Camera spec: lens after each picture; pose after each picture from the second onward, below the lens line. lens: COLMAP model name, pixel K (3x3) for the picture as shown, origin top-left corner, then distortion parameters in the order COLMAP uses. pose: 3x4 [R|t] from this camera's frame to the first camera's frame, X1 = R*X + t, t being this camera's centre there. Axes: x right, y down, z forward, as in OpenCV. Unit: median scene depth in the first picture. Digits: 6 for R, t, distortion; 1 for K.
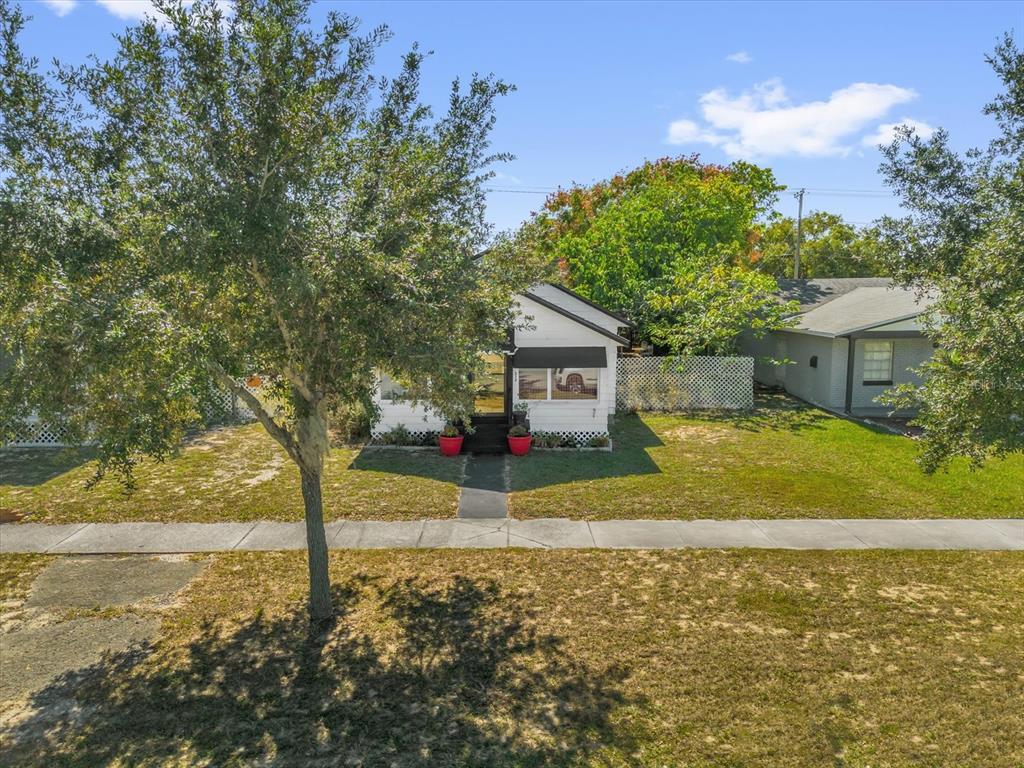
lens RADIAL K [[753.7, 0, 511.5], [0, 753.7, 382.7], [0, 0, 1]] dist [0.068582, -0.047033]
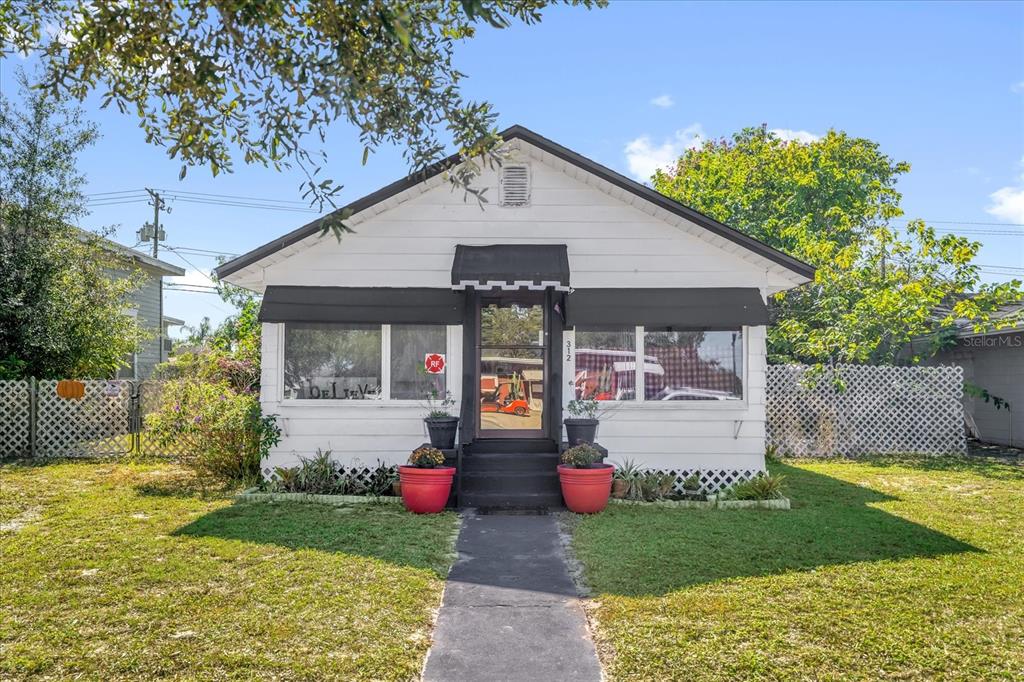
lens RADIAL K [[773.1, 0, 498.0], [0, 773.1, 345.2], [0, 0, 1]] dist [-0.007390, -0.001989]
pose [[0.999824, 0.001396, -0.018690, -0.030511], [-0.004895, 0.982058, -0.188518, 0.082741], [0.018092, 0.188576, 0.981892, 0.534759]]
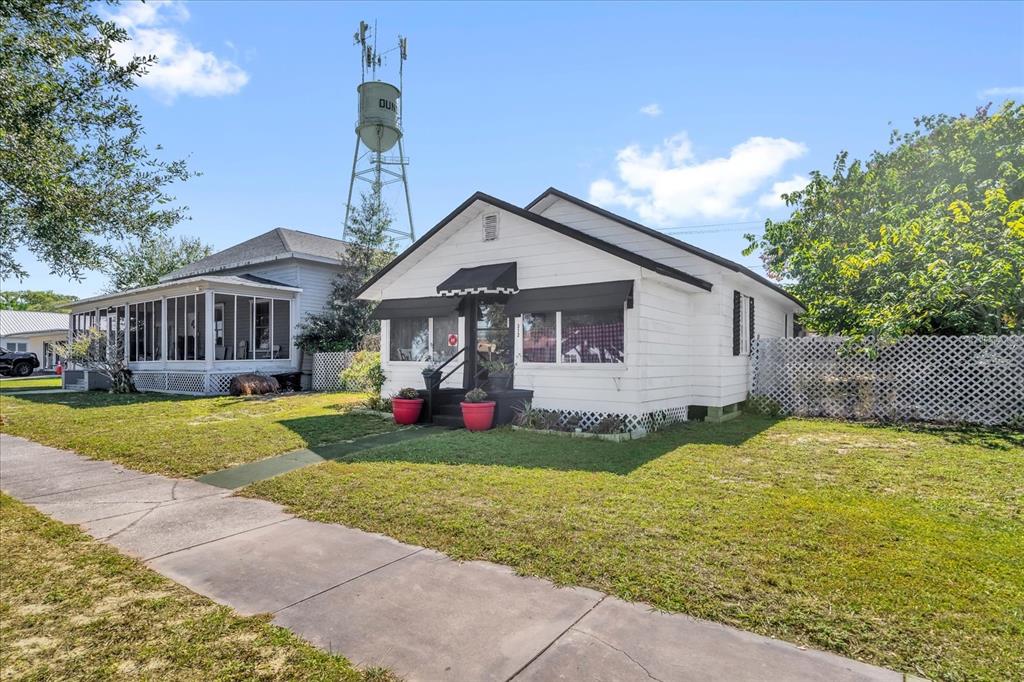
lens RADIAL K [[559.4, 0, 512.0], [0, 559.4, 341.0], [0, 0, 1]] dist [0.004784, 0.000242]
pose [[0.808734, -0.015005, -0.587983, 0.329894], [-0.084481, 0.986345, -0.141371, 0.081756], [0.582076, 0.164005, 0.796423, 0.578967]]
